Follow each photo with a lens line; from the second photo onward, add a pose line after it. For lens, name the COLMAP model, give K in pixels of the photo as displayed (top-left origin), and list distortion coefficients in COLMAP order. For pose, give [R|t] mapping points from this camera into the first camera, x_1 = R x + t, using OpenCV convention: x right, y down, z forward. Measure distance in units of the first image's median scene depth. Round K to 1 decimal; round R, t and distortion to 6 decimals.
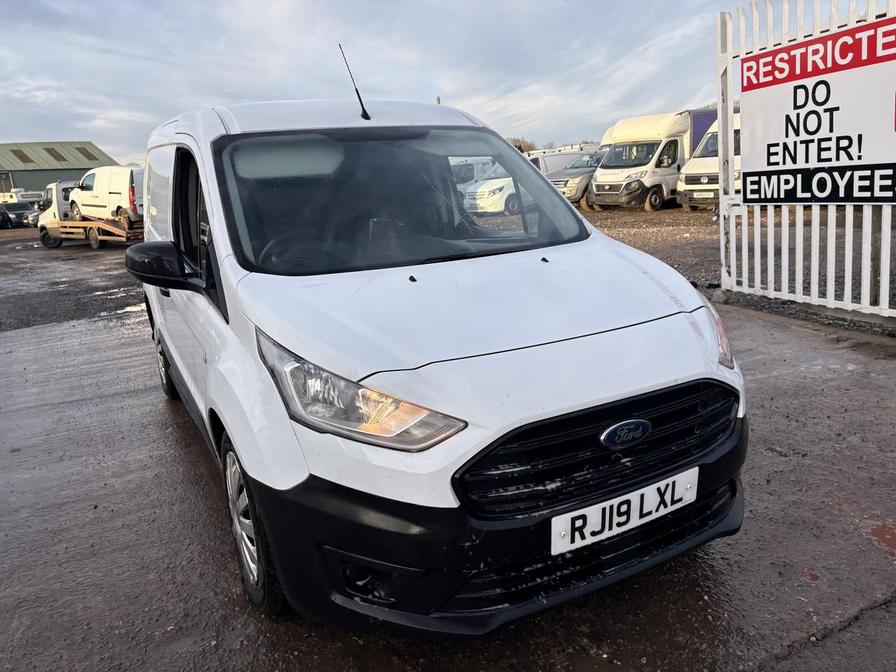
lens RADIAL K [[685.7, 0, 449.4], [0, 685.7, 327.0], [0, 0, 1]] dist [0.044845, -0.038441]
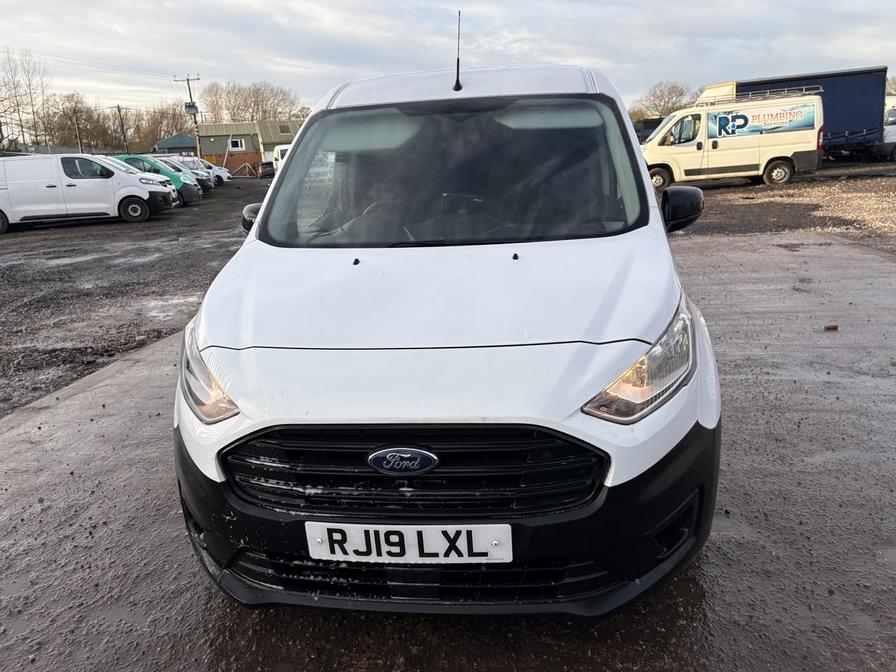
lens RADIAL K [[685.7, 0, 449.6], [0, 685.7, 332.4], [0, 0, 1]] dist [0.044845, -0.038441]
pose [[0.817418, 0.174021, -0.549131, 0.750106], [-0.127896, 0.984311, 0.121549, -0.128110], [0.561668, -0.029124, 0.826850, 0.275649]]
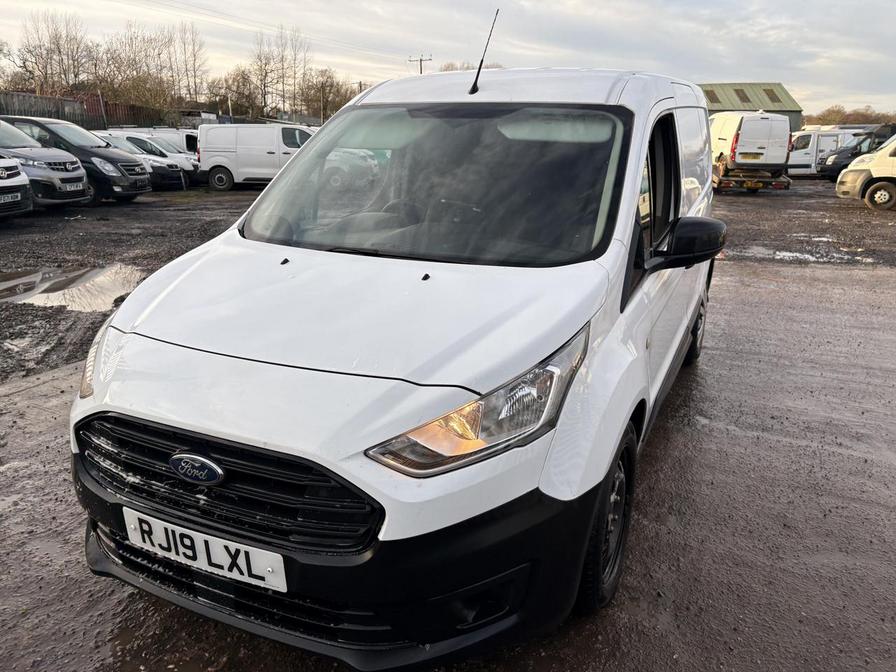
lens RADIAL K [[685.7, 0, 453.5], [0, 685.7, 330.1], [0, 0, 1]] dist [0.044845, -0.038441]
pose [[0.597674, 0.289757, -0.747547, 1.057245], [-0.226371, 0.955458, 0.189358, -0.265170], [0.769117, 0.056049, 0.636645, 0.642719]]
